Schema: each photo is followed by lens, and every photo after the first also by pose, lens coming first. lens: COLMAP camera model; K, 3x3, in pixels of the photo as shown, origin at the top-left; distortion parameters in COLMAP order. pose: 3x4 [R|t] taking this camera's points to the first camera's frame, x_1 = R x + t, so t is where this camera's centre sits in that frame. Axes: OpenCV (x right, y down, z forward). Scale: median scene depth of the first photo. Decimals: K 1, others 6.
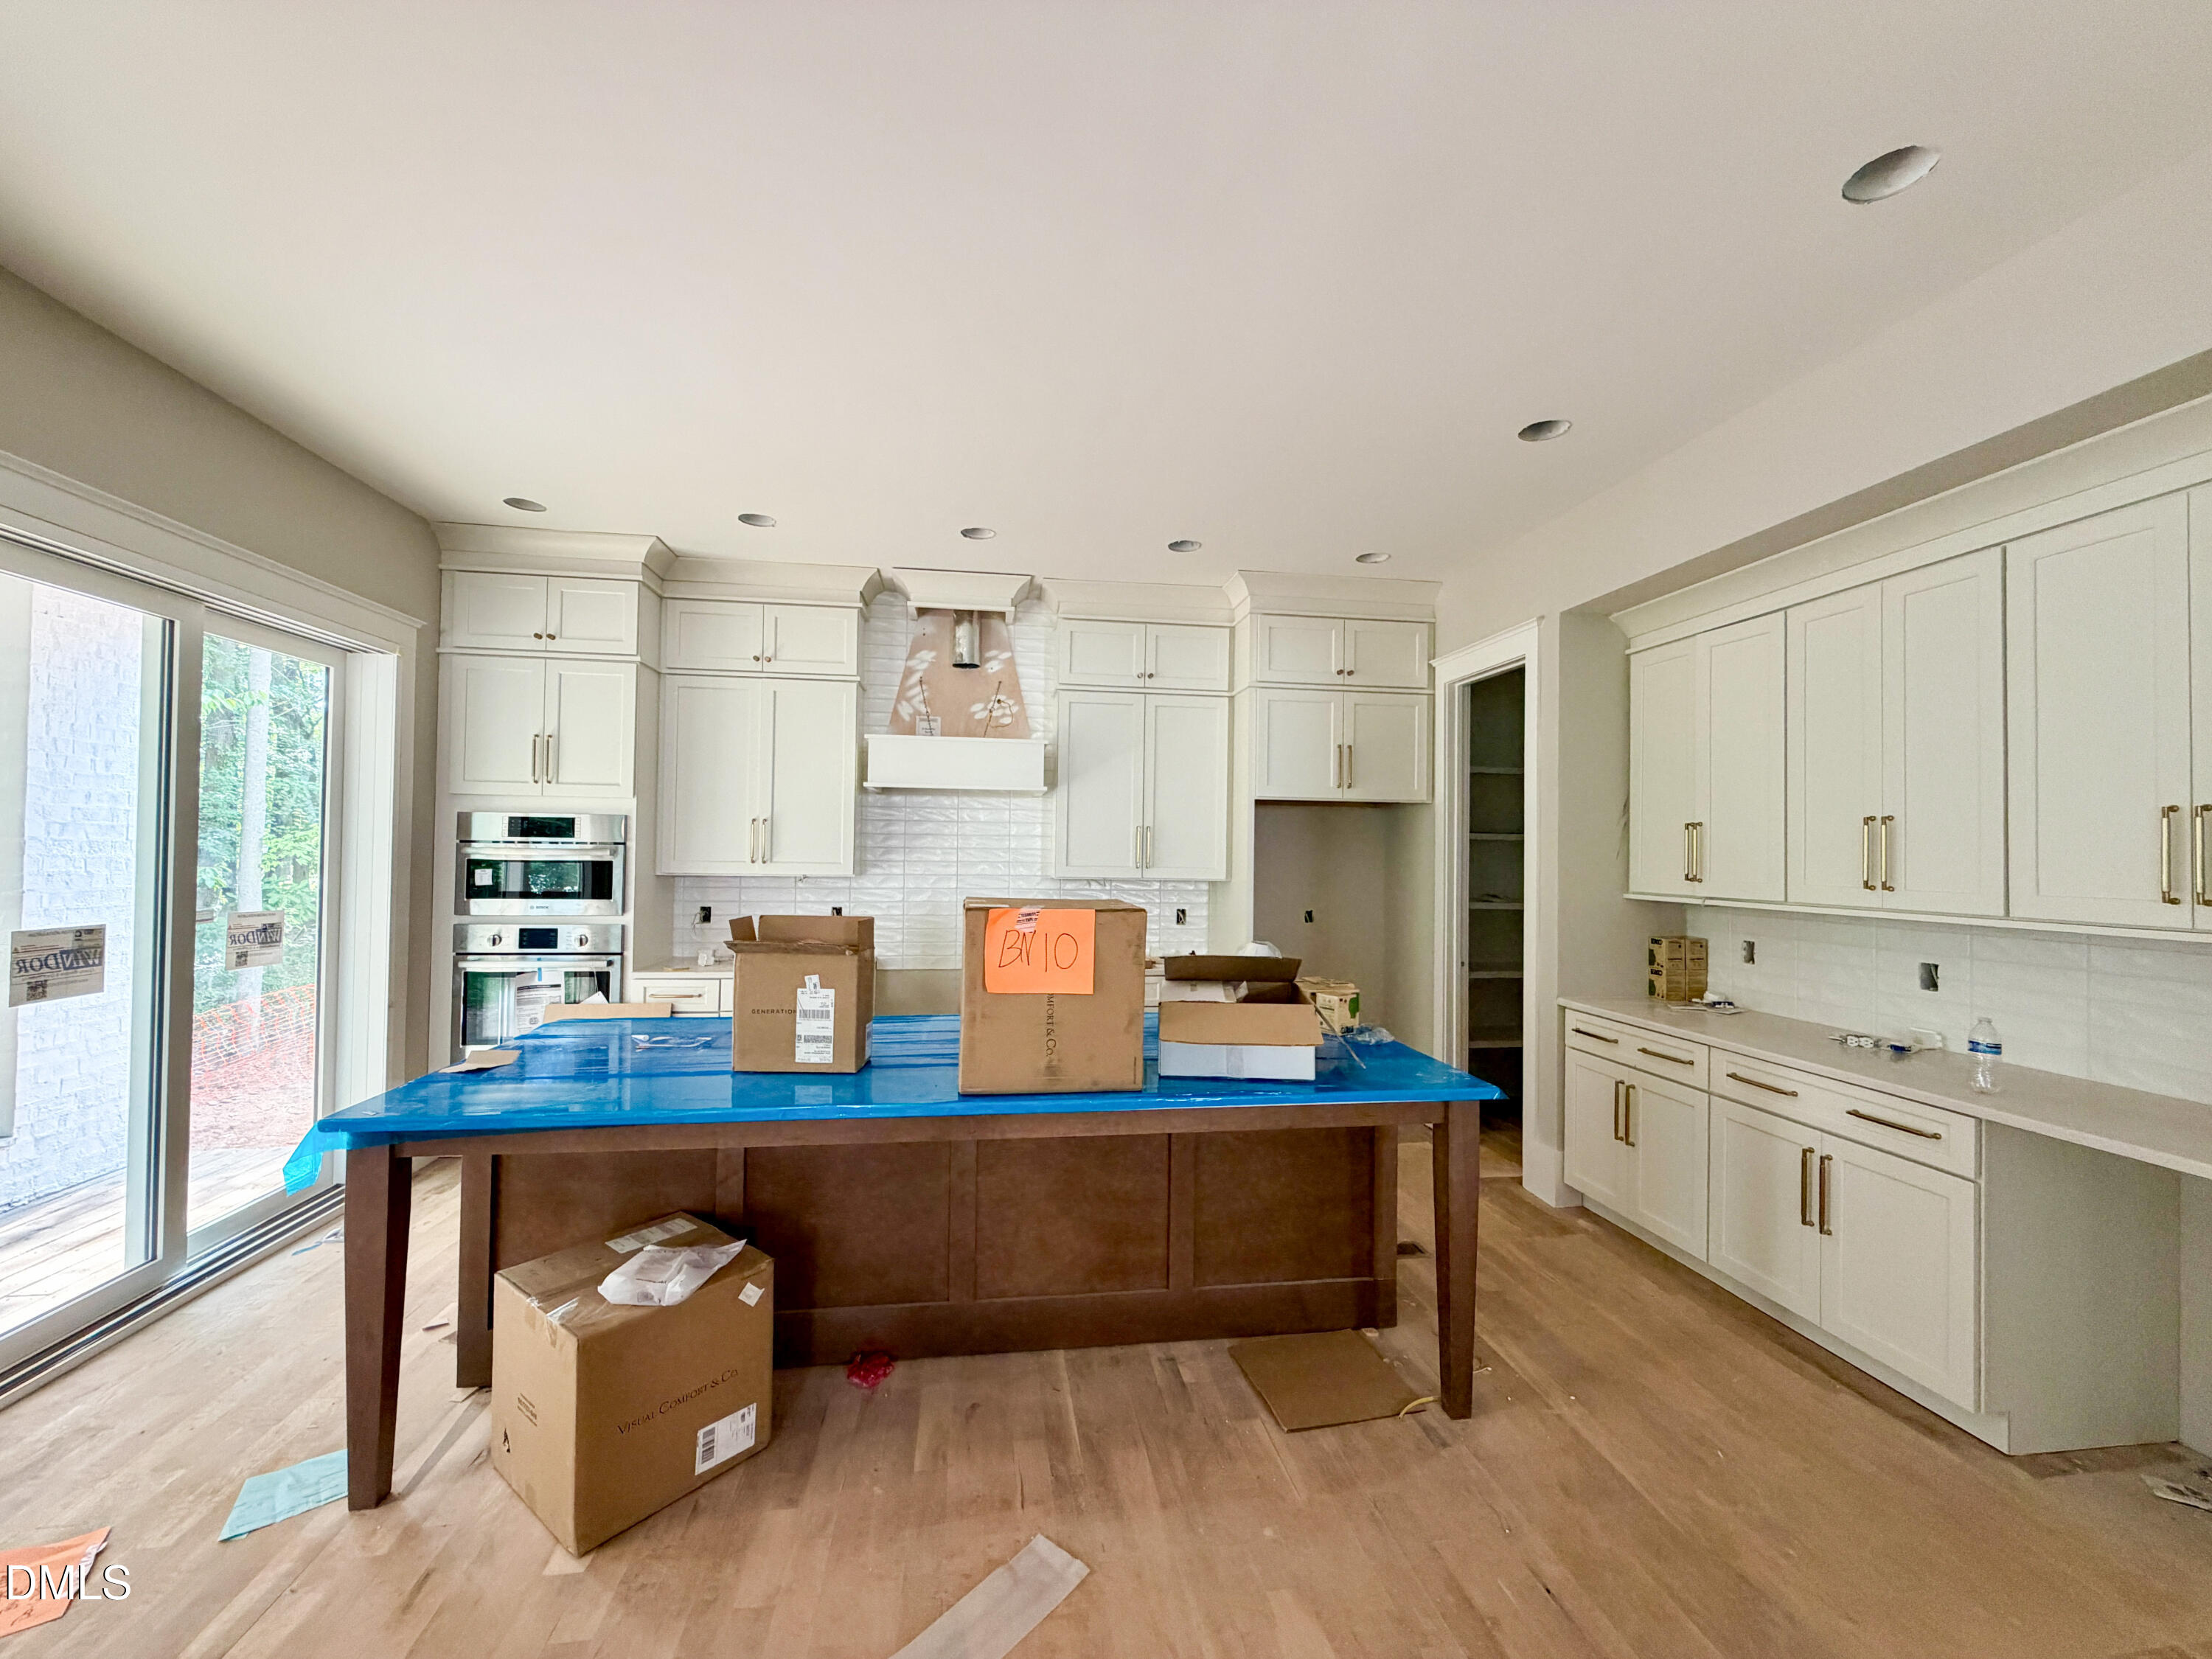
lens RADIAL K [[882.3, 0, 1099.6], [0, 882.3, 838.0], [0, 0, 1]] dist [-0.000297, 0.000086]
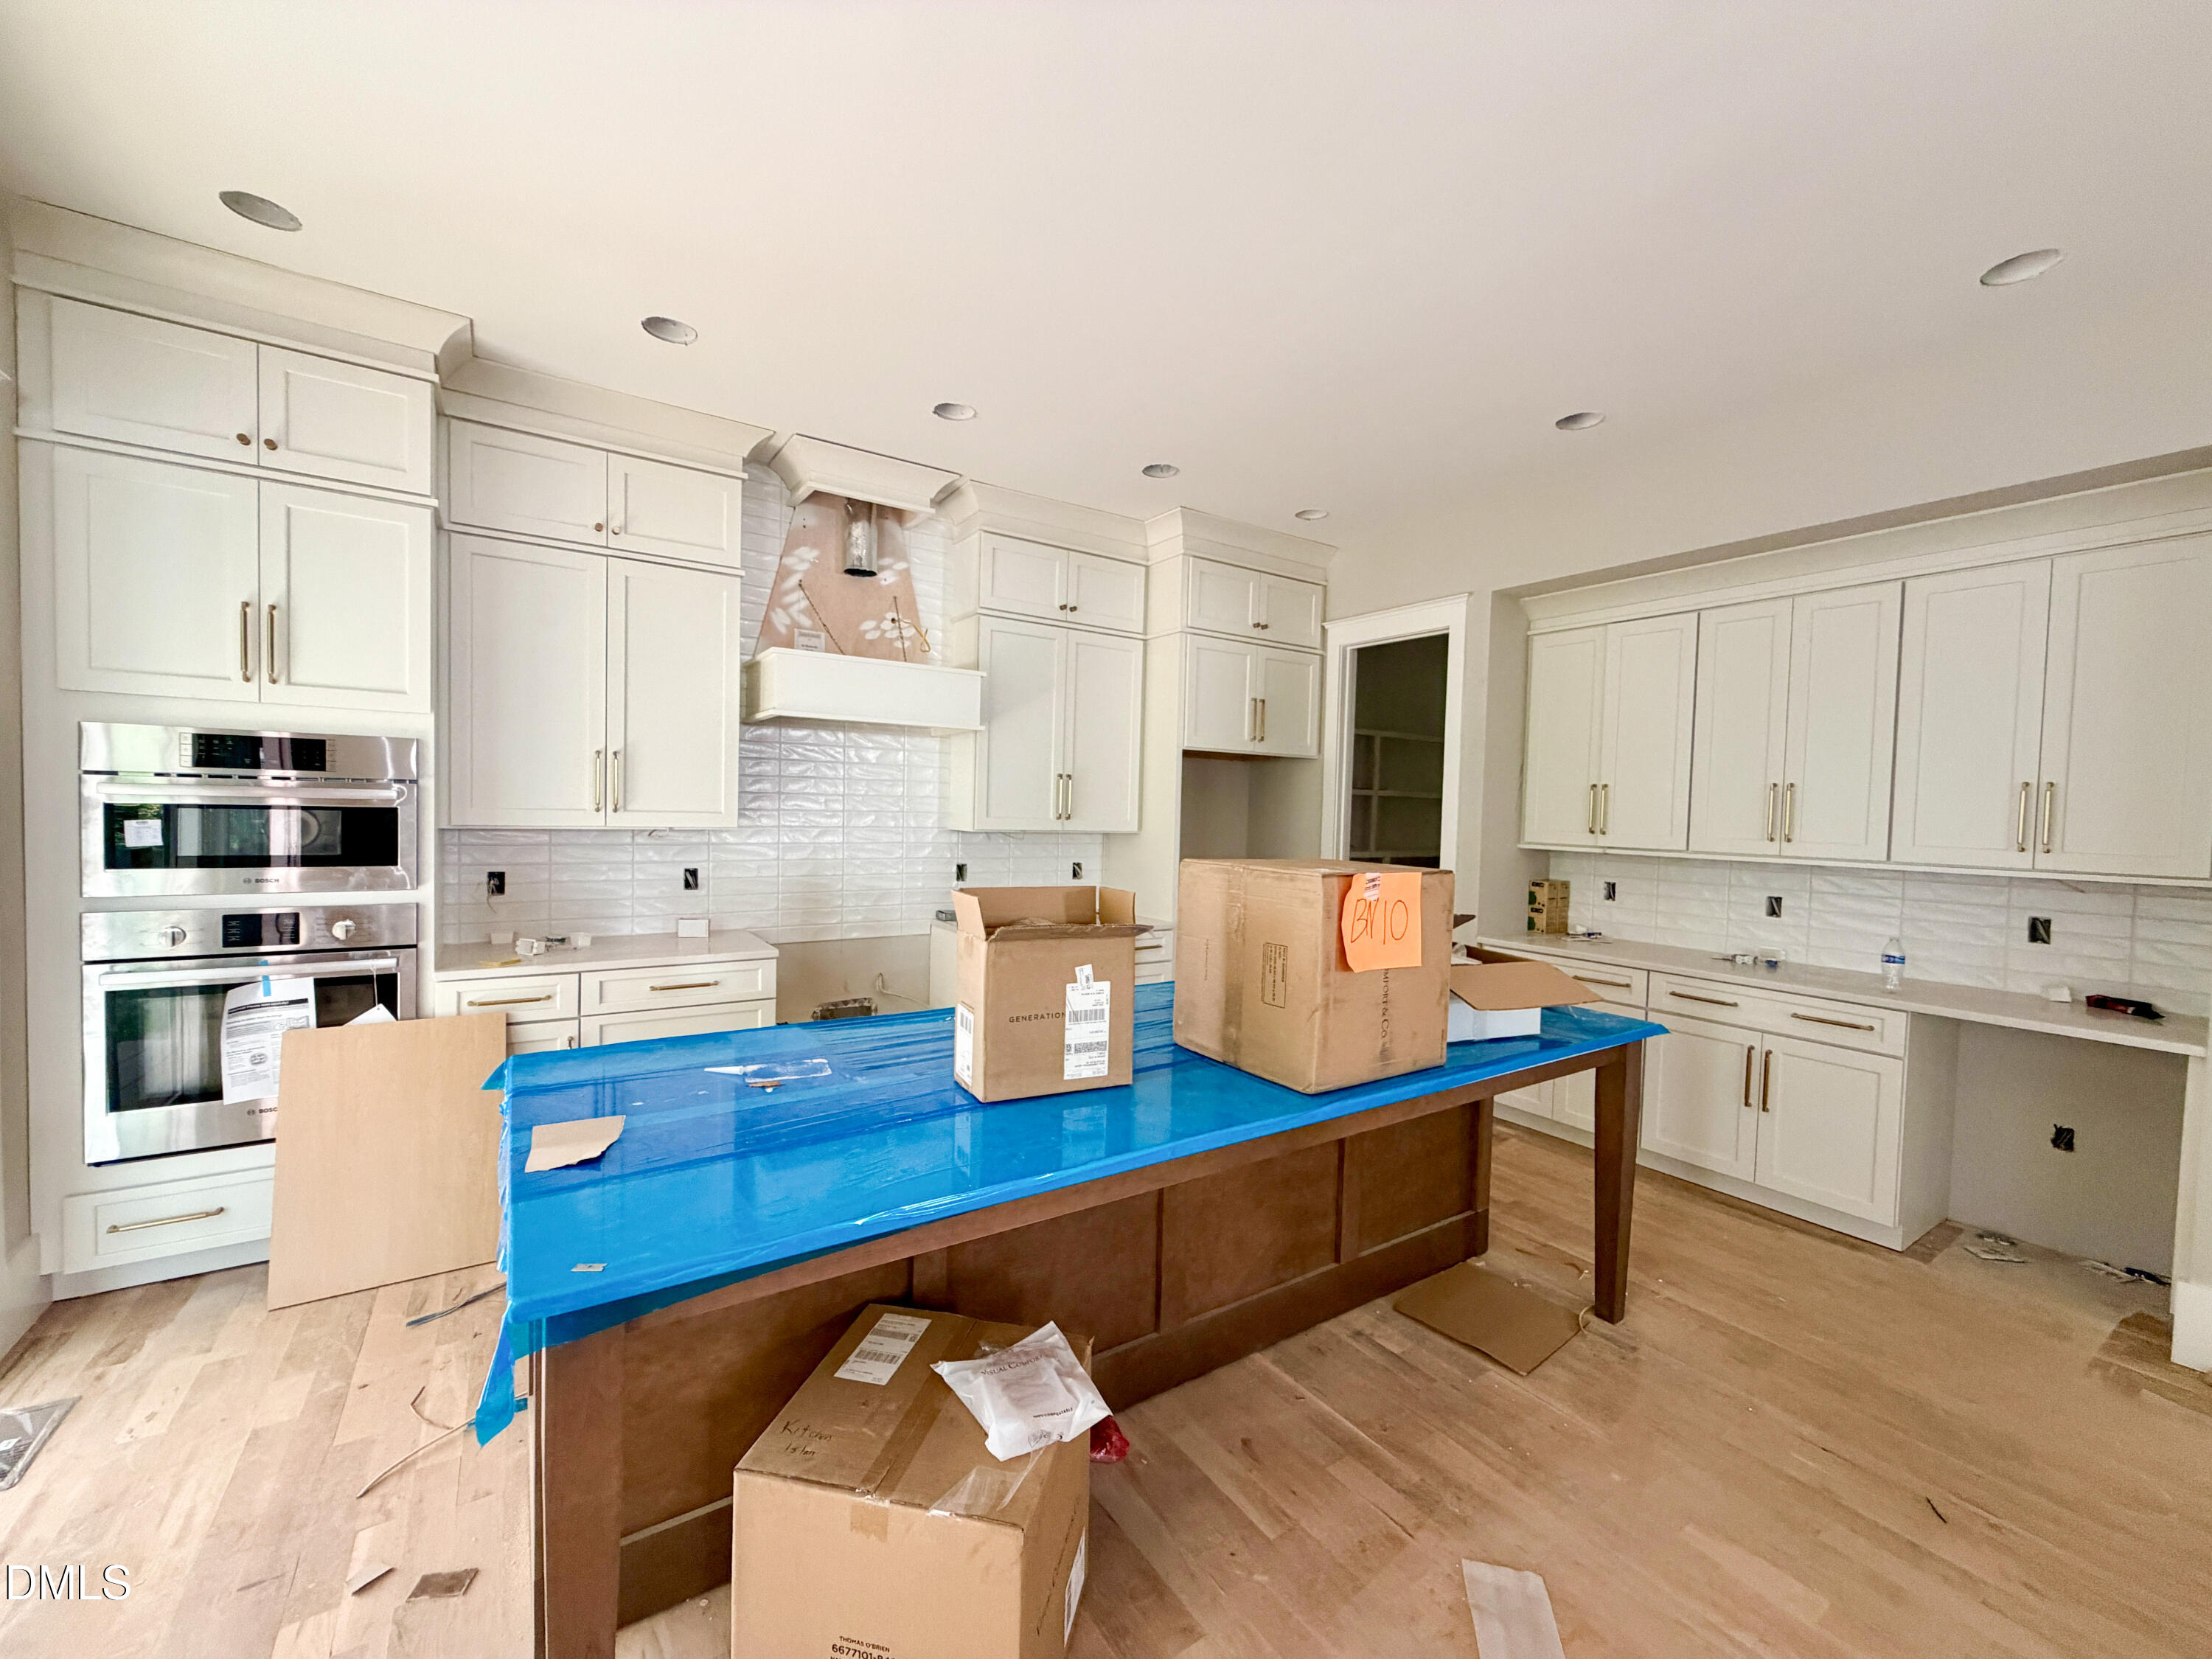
lens RADIAL K [[882.3, 0, 1099.6], [0, 882.3, 838.0], [0, 0, 1]] dist [-0.000297, 0.000086]
pose [[0.902944, -0.006376, 0.429710, -0.368015], [-0.019661, 0.998230, 0.056126, 0.001169], [-0.429307, -0.059128, 0.901221, 0.178858]]
